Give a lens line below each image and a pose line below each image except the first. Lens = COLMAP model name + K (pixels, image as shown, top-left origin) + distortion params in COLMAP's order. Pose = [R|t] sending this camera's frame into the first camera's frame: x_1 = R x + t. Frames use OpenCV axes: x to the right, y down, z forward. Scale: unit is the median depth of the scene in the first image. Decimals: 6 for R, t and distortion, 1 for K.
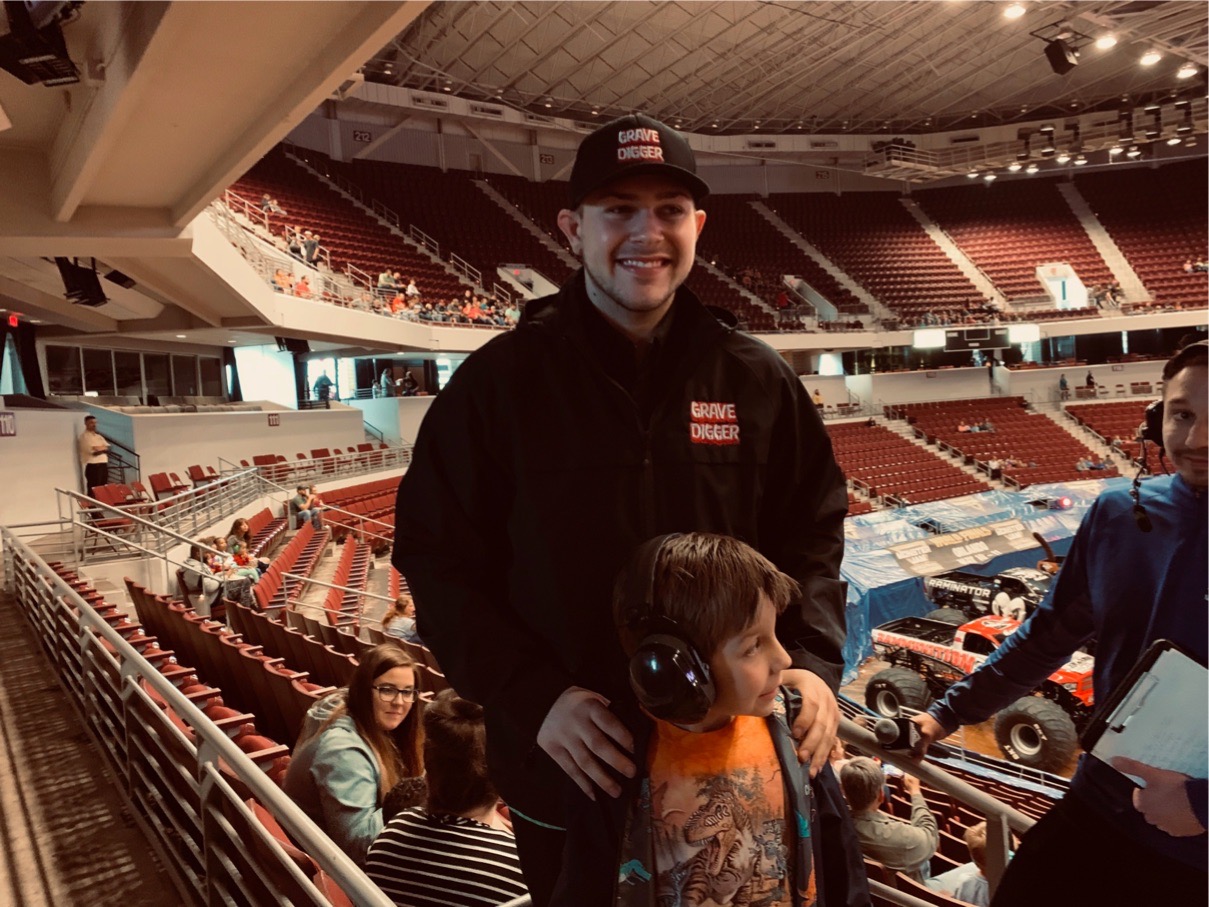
lens RADIAL K [[926.9, 0, 618.1], [0, 926.9, 439.5], [0, 0, 1]] dist [0.027100, -0.017300]
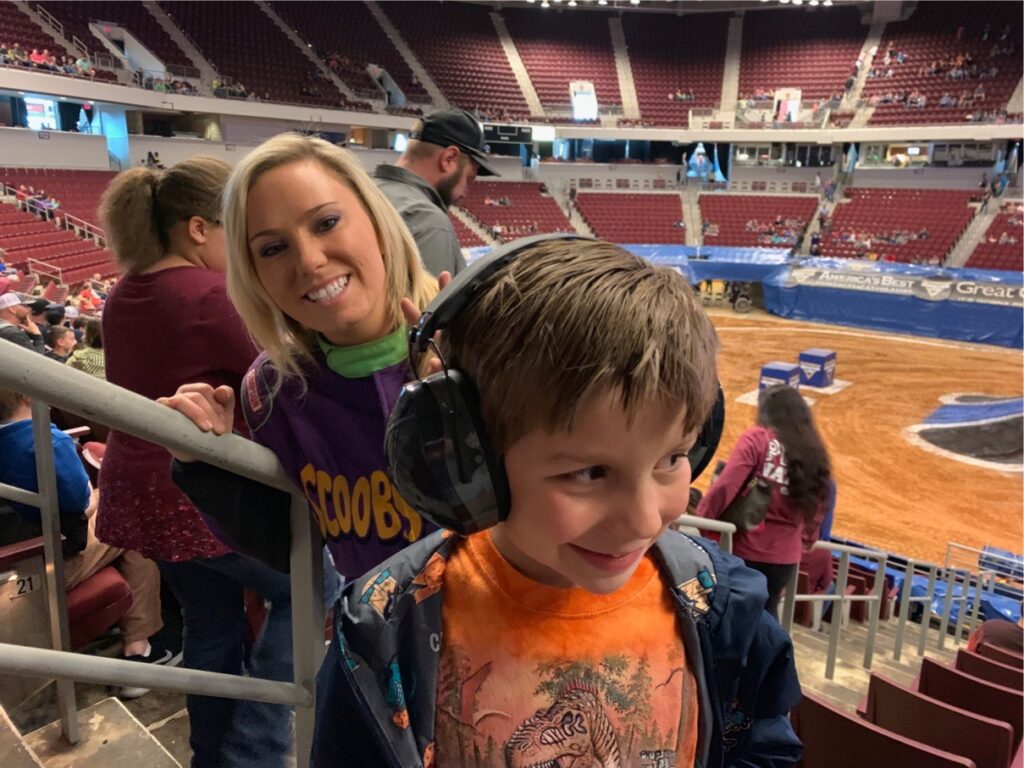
lens RADIAL K [[785.0, 0, 520.7], [0, 785.0, 378.1], [0, 0, 1]] dist [0.027100, -0.017300]
pose [[0.971151, 0.031572, 0.236367, 0.147329], [-0.078917, 0.977897, 0.193623, 0.012951], [-0.225029, -0.206691, 0.952177, -0.135589]]
